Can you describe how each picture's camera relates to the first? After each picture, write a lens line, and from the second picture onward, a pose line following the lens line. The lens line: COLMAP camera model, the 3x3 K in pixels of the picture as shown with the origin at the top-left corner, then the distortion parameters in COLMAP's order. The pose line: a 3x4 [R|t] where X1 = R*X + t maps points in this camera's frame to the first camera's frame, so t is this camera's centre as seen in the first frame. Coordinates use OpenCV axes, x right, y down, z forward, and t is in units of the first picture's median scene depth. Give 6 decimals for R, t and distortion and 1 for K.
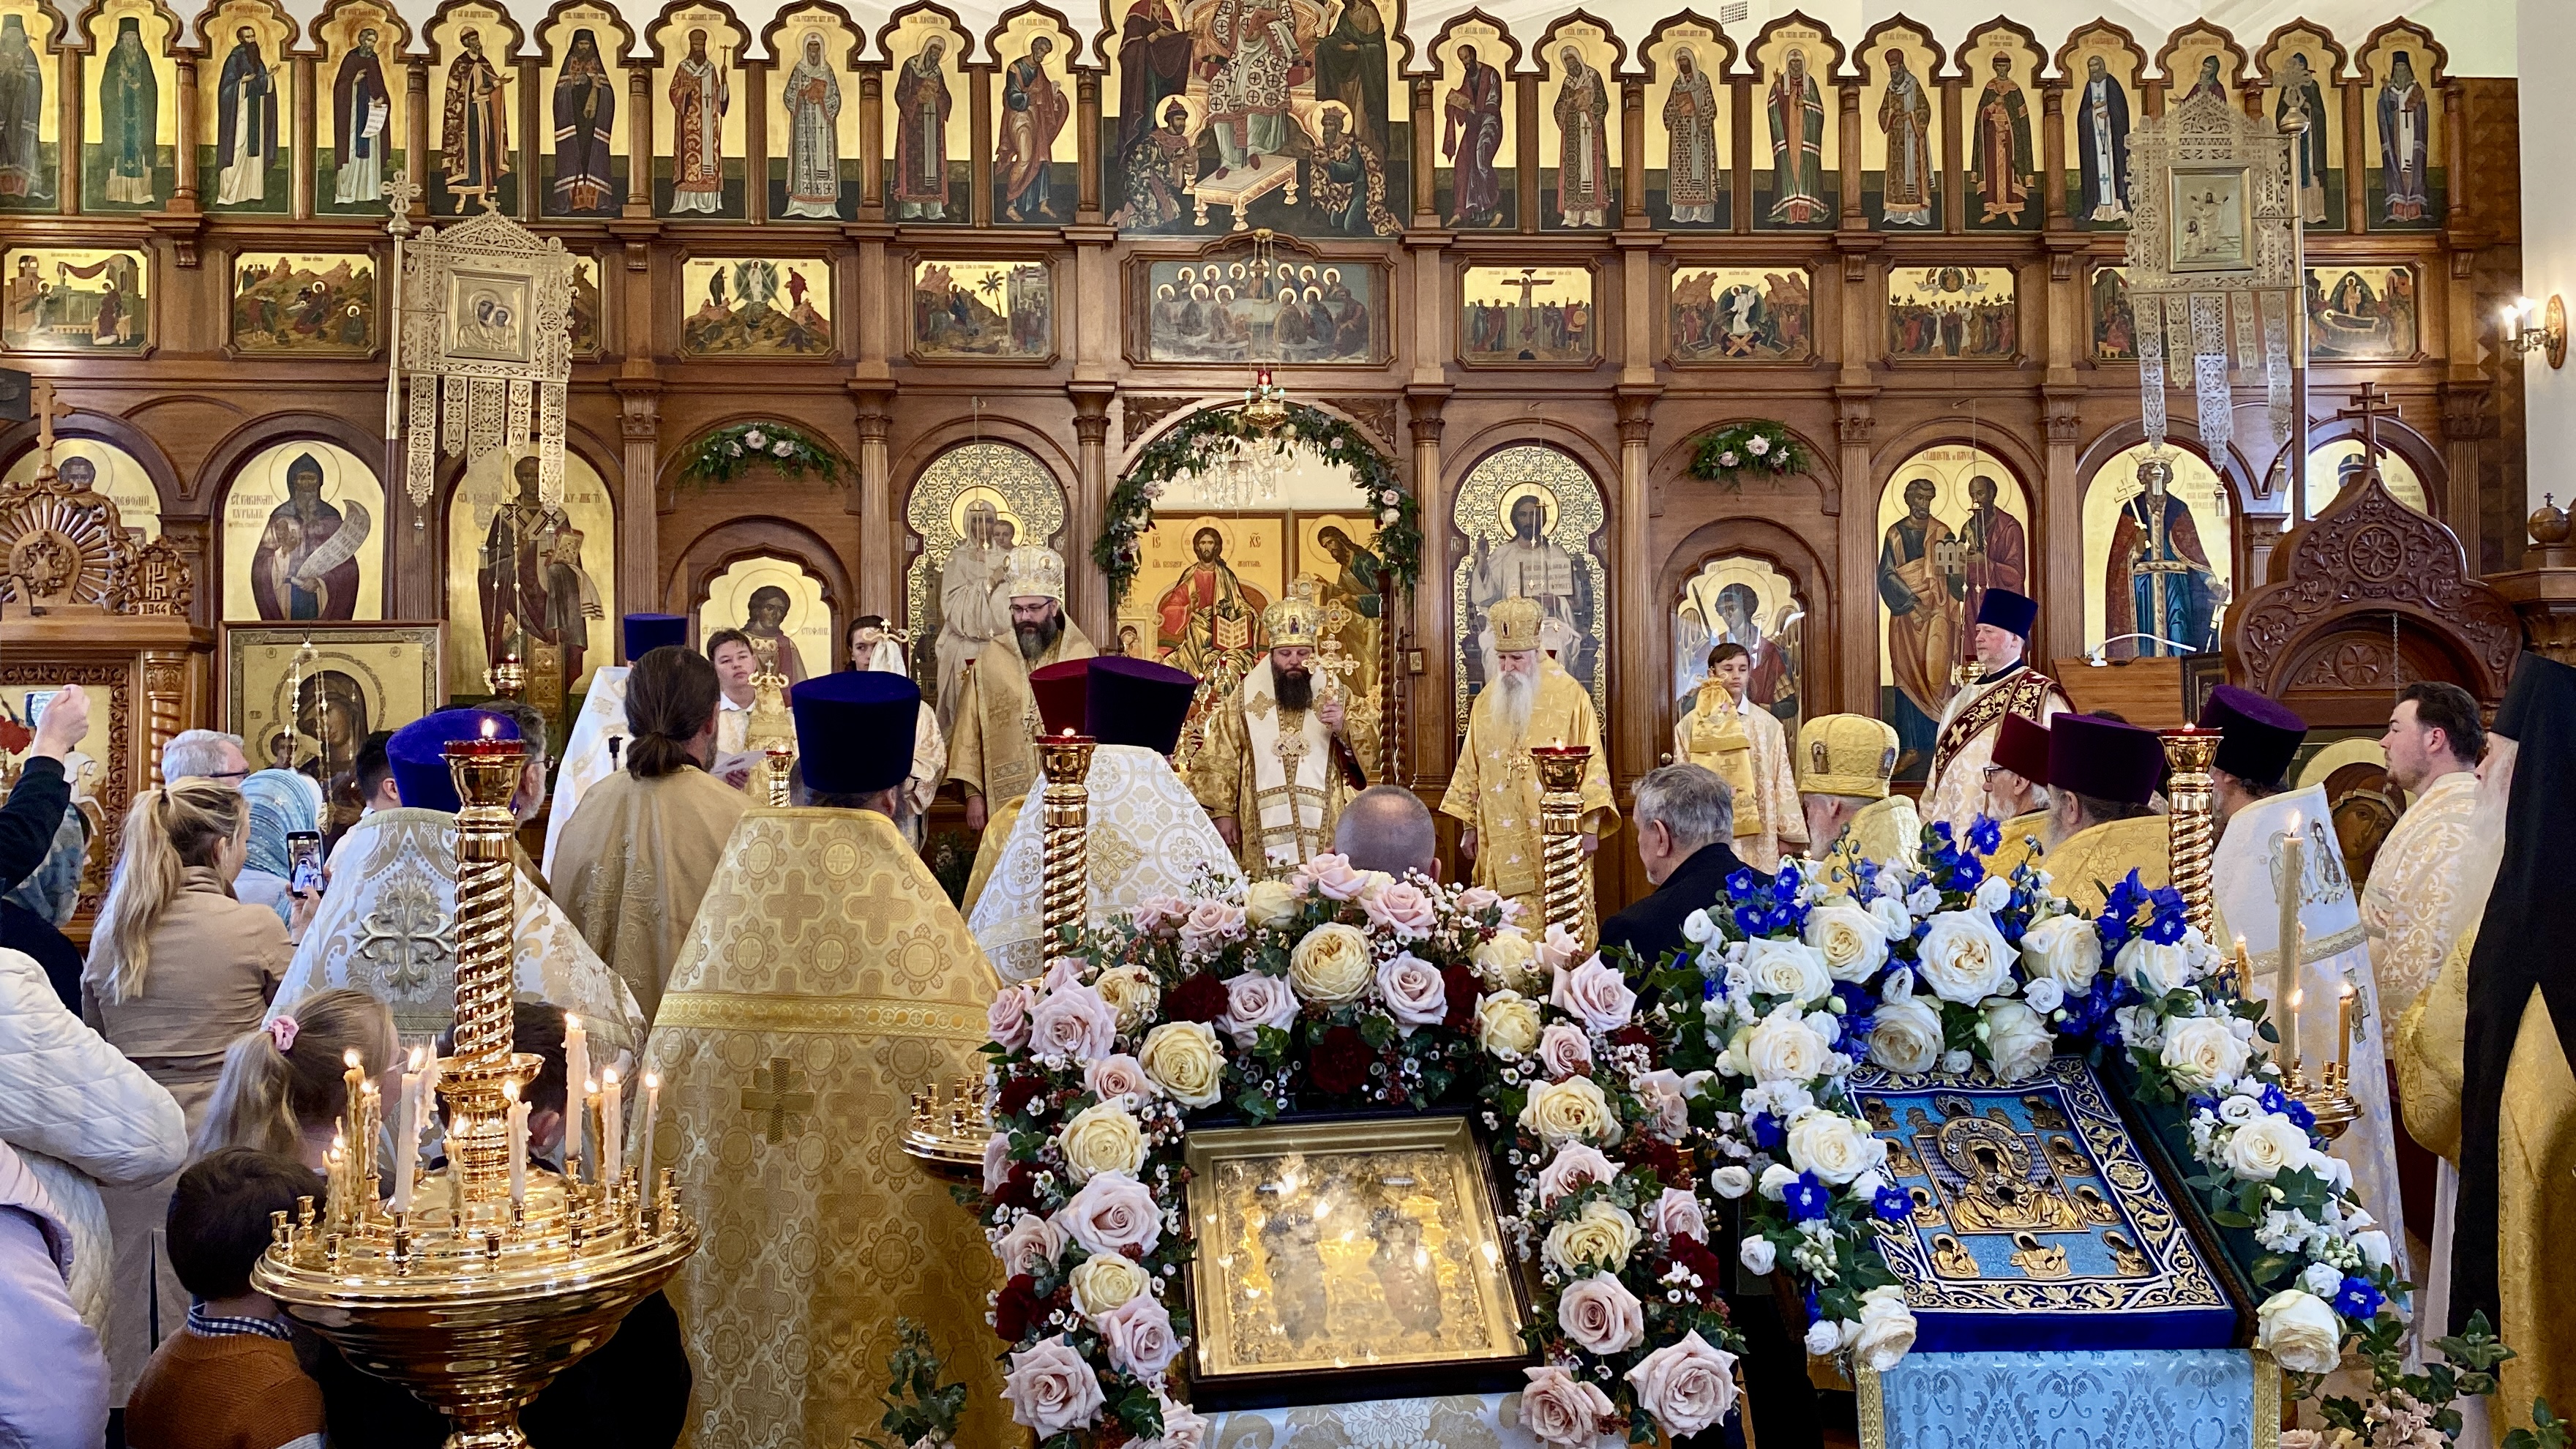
lens RADIAL K [[2227.7, 0, 1307.1], [0, 2227.7, 713.4], [0, 0, 1]] dist [0.085342, -0.163284]
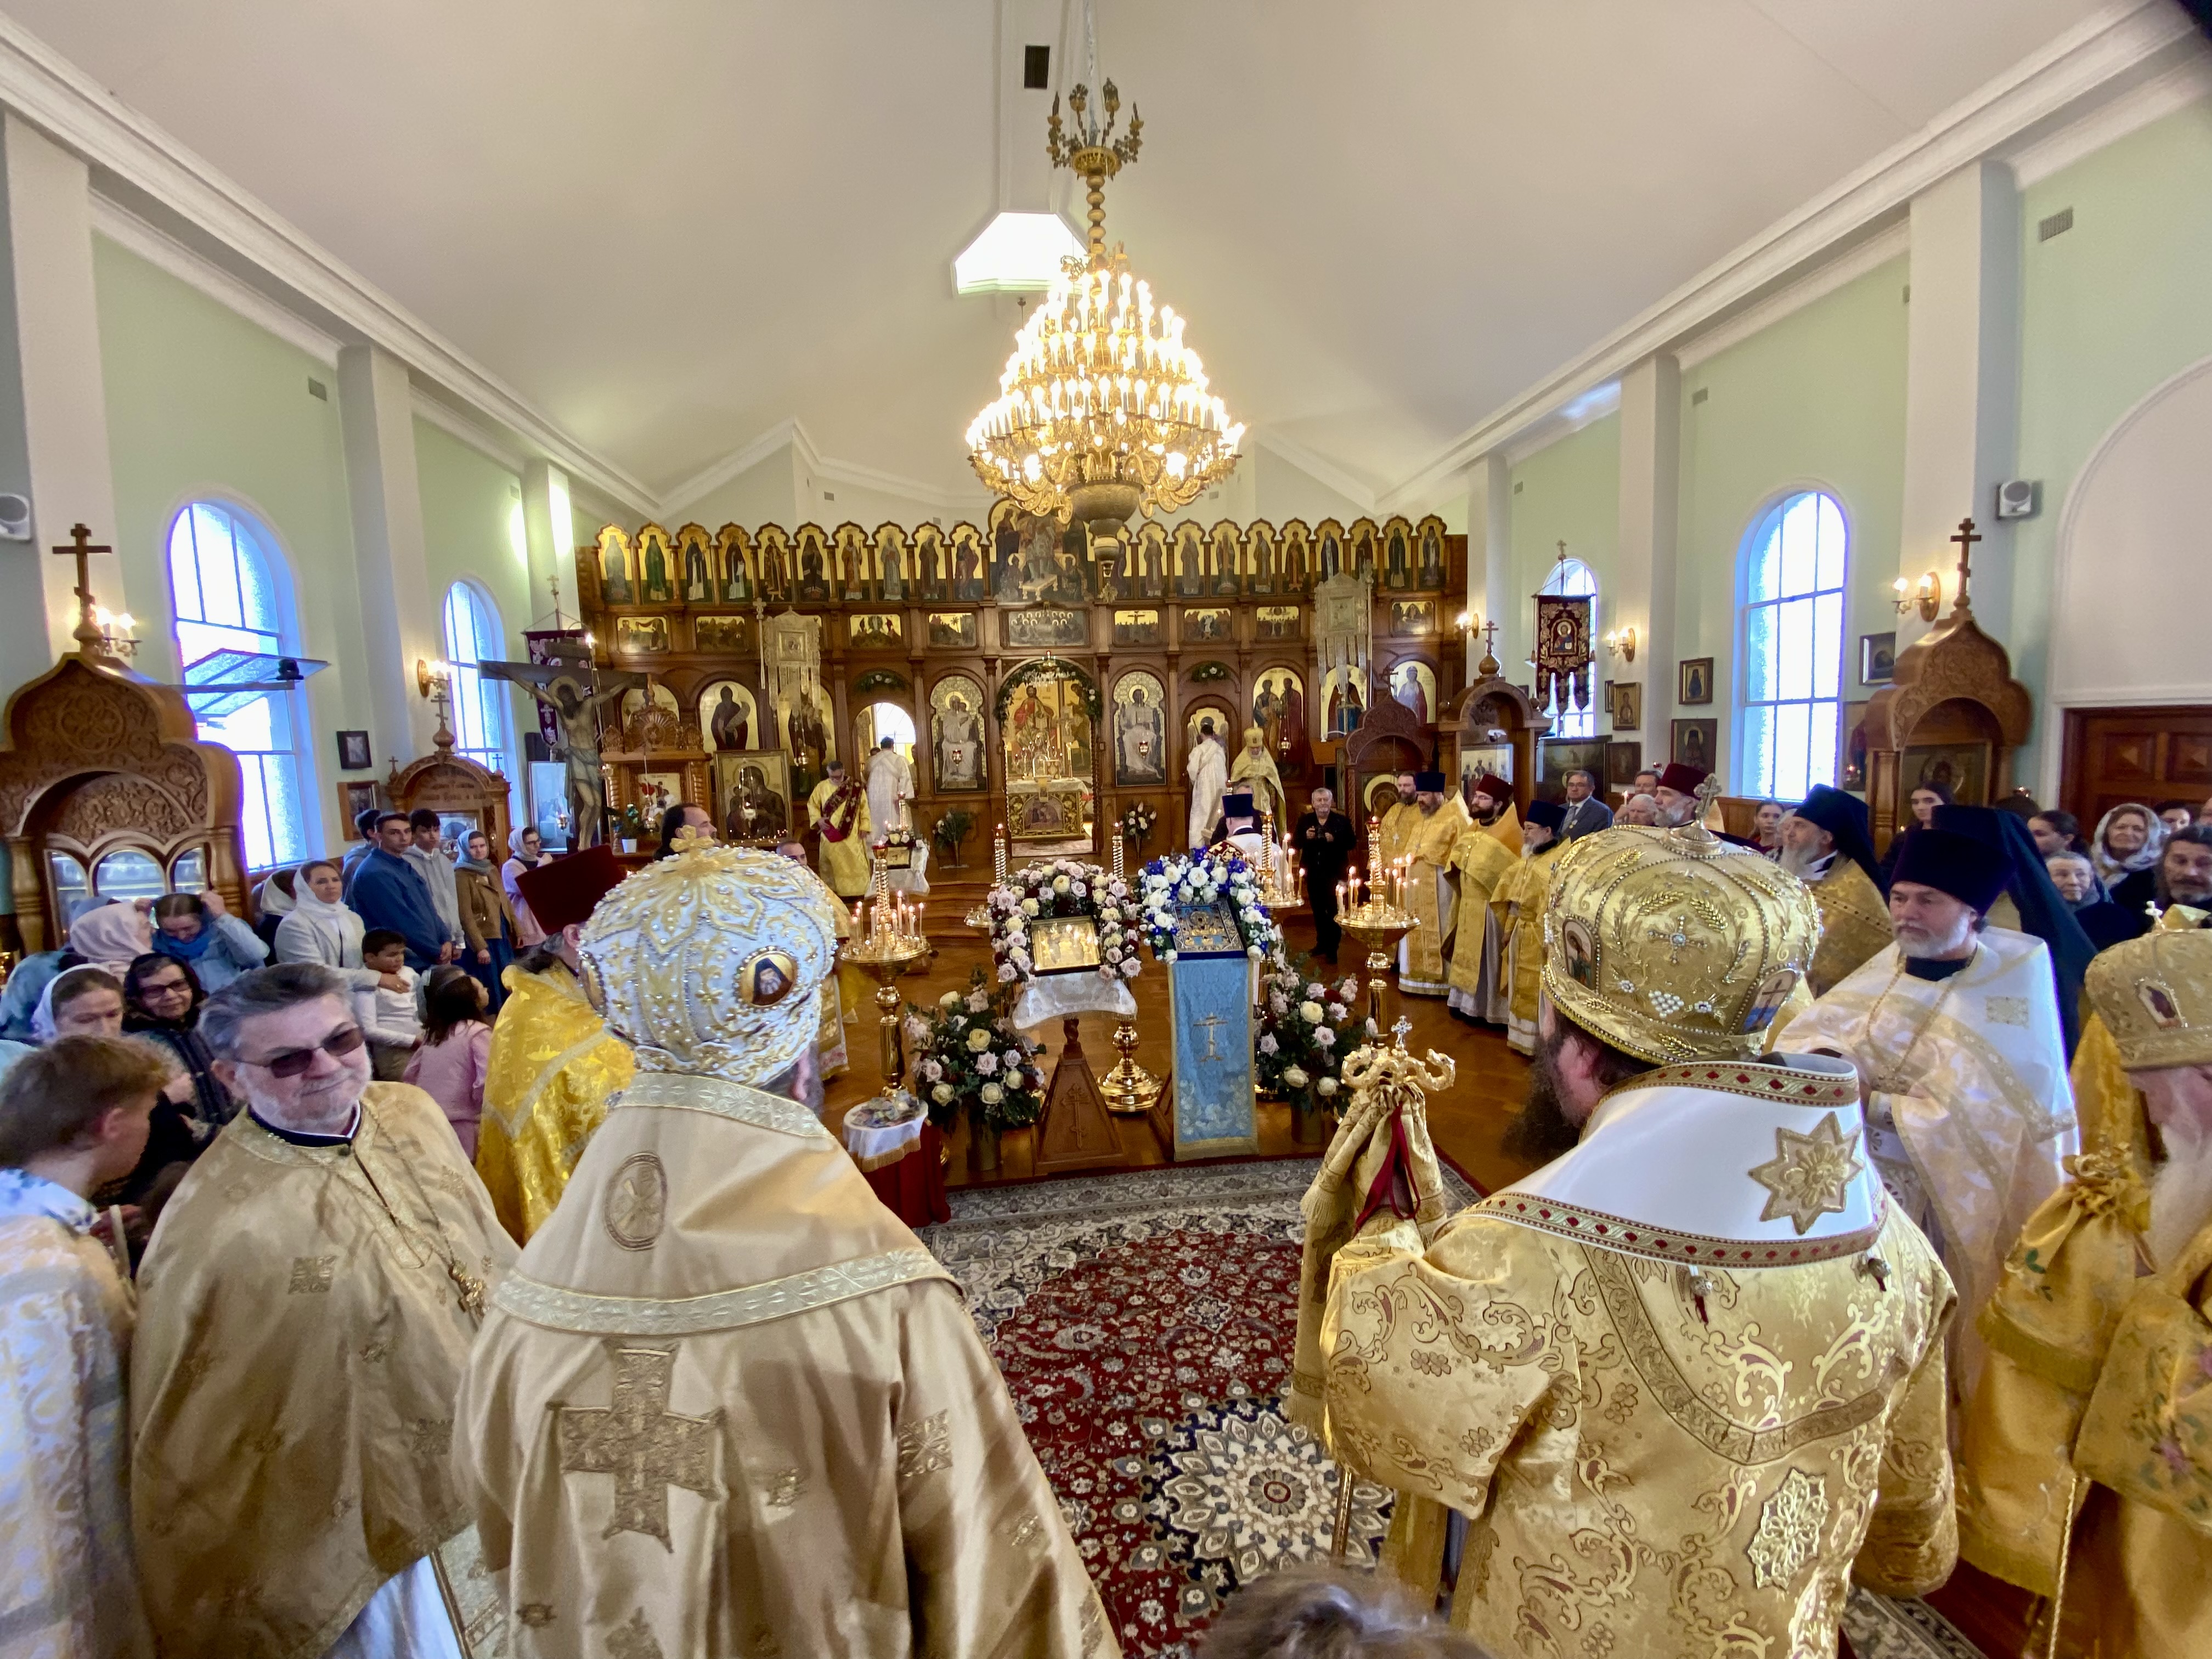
lens RADIAL K [[882.2, 0, 1106.0], [0, 882.2, 829.5], [0, 0, 1]] dist [0.039123, -0.042220]
pose [[0.999012, -0.029210, 0.033483, 0.011541], [0.025016, 0.992525, 0.119451, -0.055310], [-0.036722, -0.118495, 0.992275, -0.206784]]
